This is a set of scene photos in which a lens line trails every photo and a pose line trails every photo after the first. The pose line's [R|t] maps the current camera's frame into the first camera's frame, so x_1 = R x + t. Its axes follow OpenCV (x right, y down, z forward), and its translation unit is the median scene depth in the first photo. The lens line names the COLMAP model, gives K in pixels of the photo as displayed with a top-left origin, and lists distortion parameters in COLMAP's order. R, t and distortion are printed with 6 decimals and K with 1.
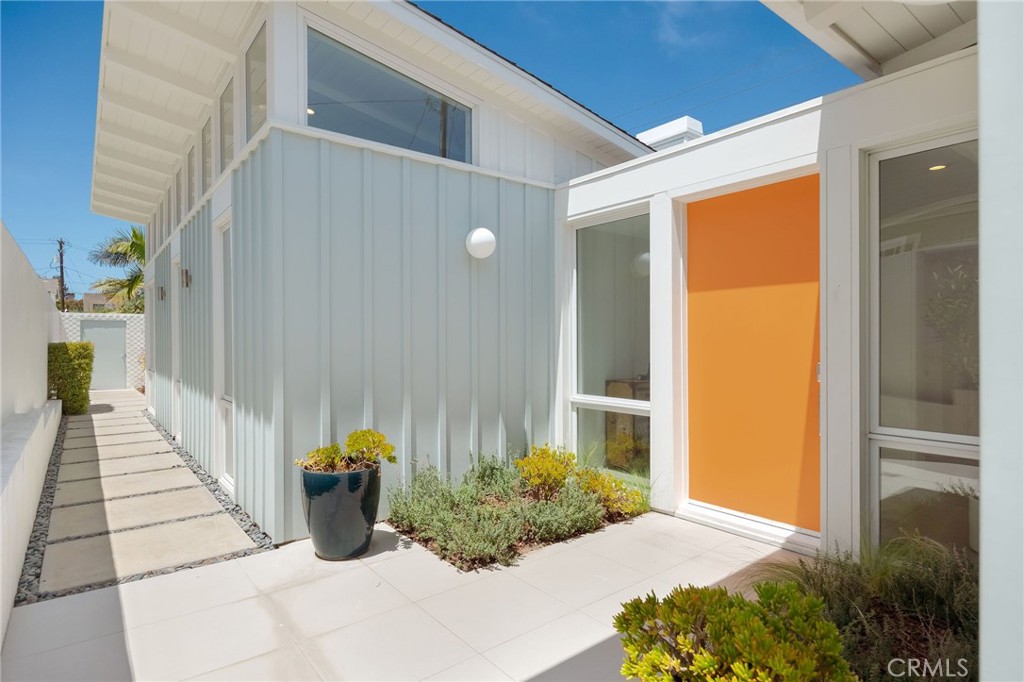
lens RADIAL K [[537.9, 0, 505.6], [0, 537.9, 343.1], [0, 0, 1]] dist [-0.026708, -0.000626]
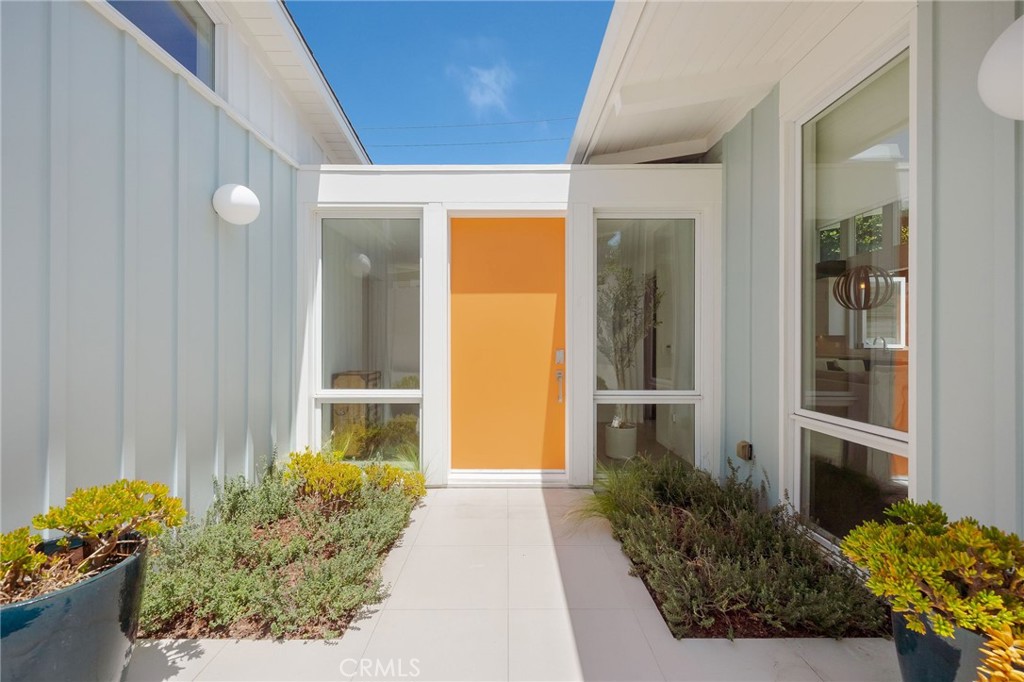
lens RADIAL K [[406.1, 0, 497.3], [0, 406.1, 340.6], [0, 0, 1]] dist [-0.000131, -0.000166]
pose [[0.612175, 0.005131, 0.790706, -0.298795], [-0.000219, 0.999980, -0.006320, 0.014210], [-0.790723, 0.003696, 0.612163, 0.369833]]
